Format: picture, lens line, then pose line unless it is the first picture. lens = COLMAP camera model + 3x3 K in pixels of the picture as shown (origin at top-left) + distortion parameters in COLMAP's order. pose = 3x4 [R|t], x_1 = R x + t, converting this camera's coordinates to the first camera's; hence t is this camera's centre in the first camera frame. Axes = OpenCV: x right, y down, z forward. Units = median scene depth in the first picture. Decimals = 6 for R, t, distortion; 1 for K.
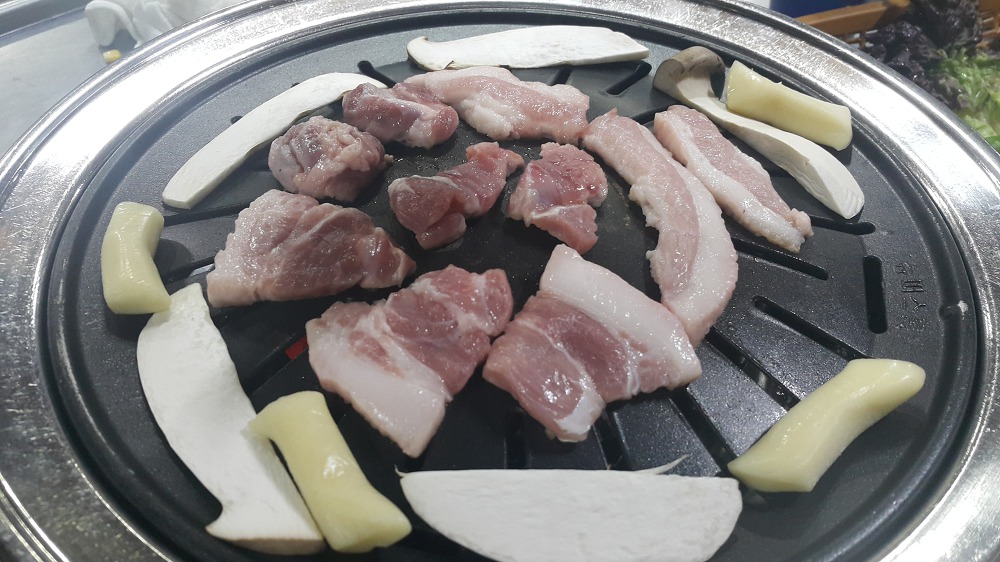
lens RADIAL K [[828.9, 0, 500.0], [0, 828.9, 281.0], [0, 0, 1]] dist [0.006873, 0.001488]
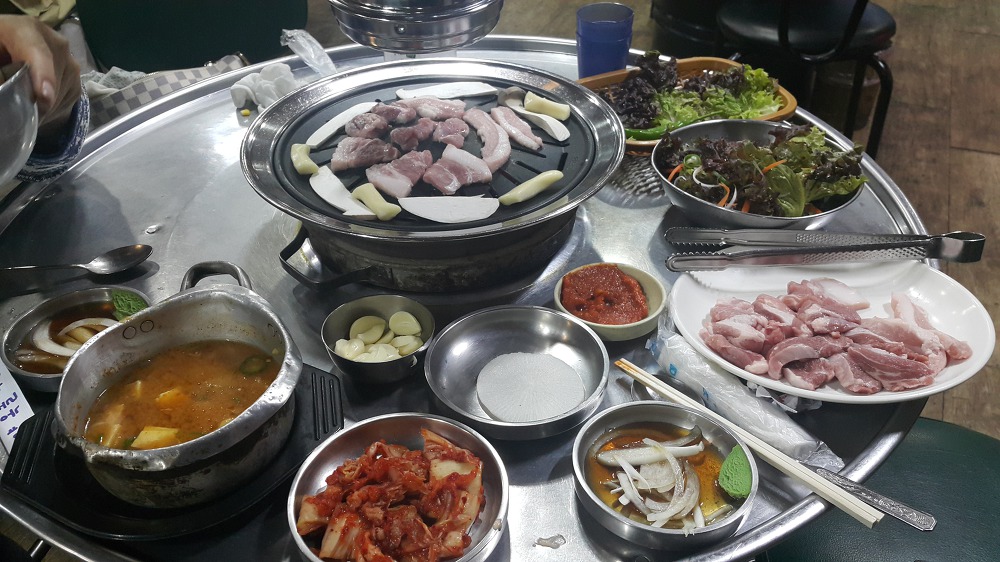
lens RADIAL K [[828.9, 0, 500.0], [0, 828.9, 281.0], [0, 0, 1]] dist [0.006873, 0.001488]
pose [[0.999037, -0.042003, 0.012688, 0.178472], [0.043197, 0.992254, -0.116474, 0.724722], [-0.007697, 0.116910, 0.993113, -1.729874]]
